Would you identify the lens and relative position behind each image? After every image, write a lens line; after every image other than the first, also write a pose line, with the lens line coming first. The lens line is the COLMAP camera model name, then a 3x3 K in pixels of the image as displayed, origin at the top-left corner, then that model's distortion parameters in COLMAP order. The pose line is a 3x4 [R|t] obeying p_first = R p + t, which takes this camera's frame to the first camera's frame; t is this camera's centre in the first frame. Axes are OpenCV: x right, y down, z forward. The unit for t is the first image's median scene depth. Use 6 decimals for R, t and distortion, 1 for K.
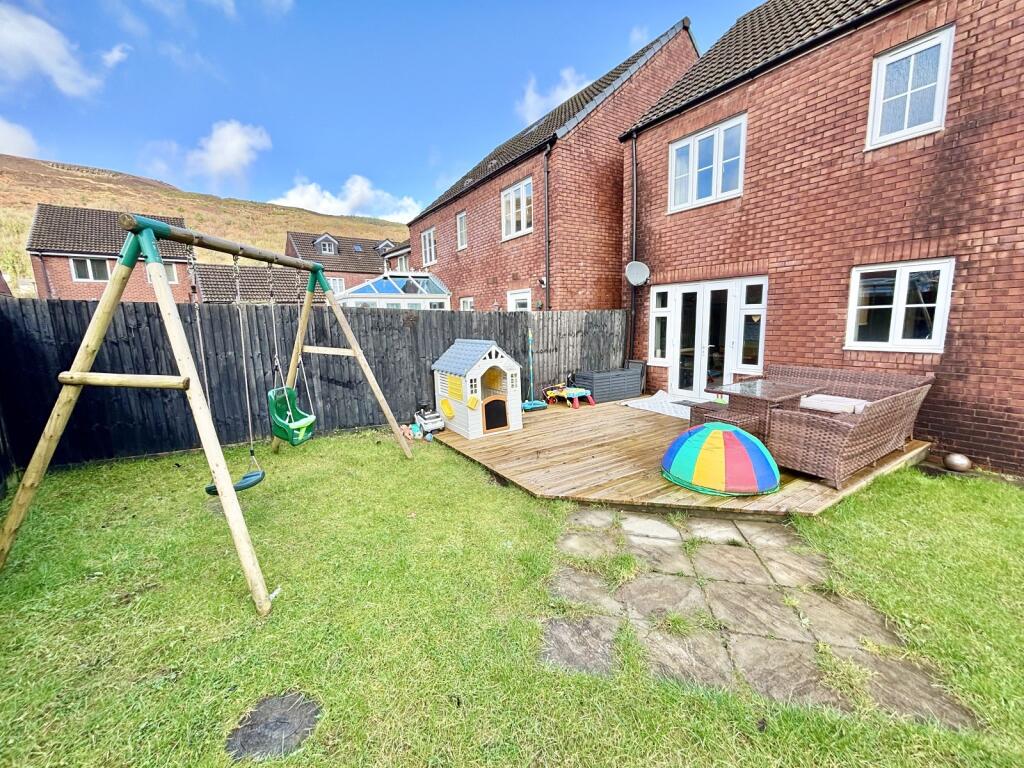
lens RADIAL K [[412.4, 0, 502.5], [0, 412.4, 384.4], [0, 0, 1]] dist [-0.006680, -0.000280]
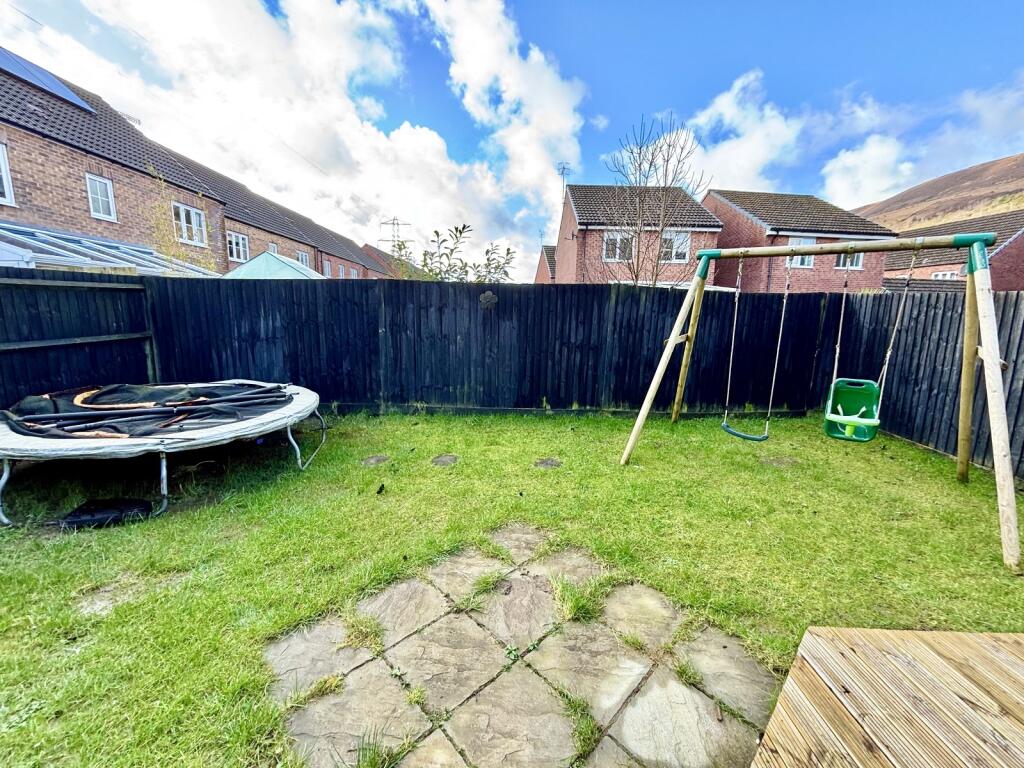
lens RADIAL K [[406.3, 0, 511.0], [0, 406.3, 385.2], [0, 0, 1]] dist [-0.000121, 0.000298]
pose [[-0.539701, 0.162317, -0.826060, 0.444344], [-0.136387, 0.951416, 0.276056, -0.087761], [0.830736, 0.261652, -0.491342, 0.535681]]
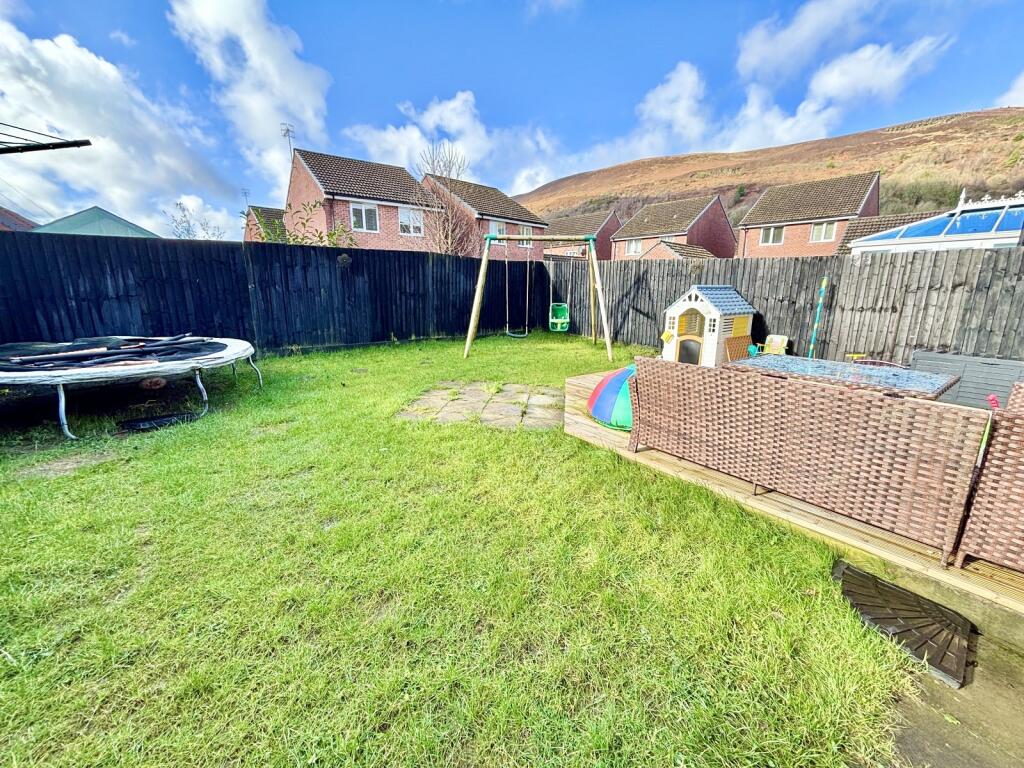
lens RADIAL K [[416.1, 0, 509.3], [0, 416.1, 386.1], [0, 0, 1]] dist [-0.010319, 0.000294]
pose [[0.094414, 0.253998, -0.962586, 1.004334], [-0.160779, 0.958102, 0.237045, -0.027082], [0.982464, 0.132383, 0.131296, 0.366954]]
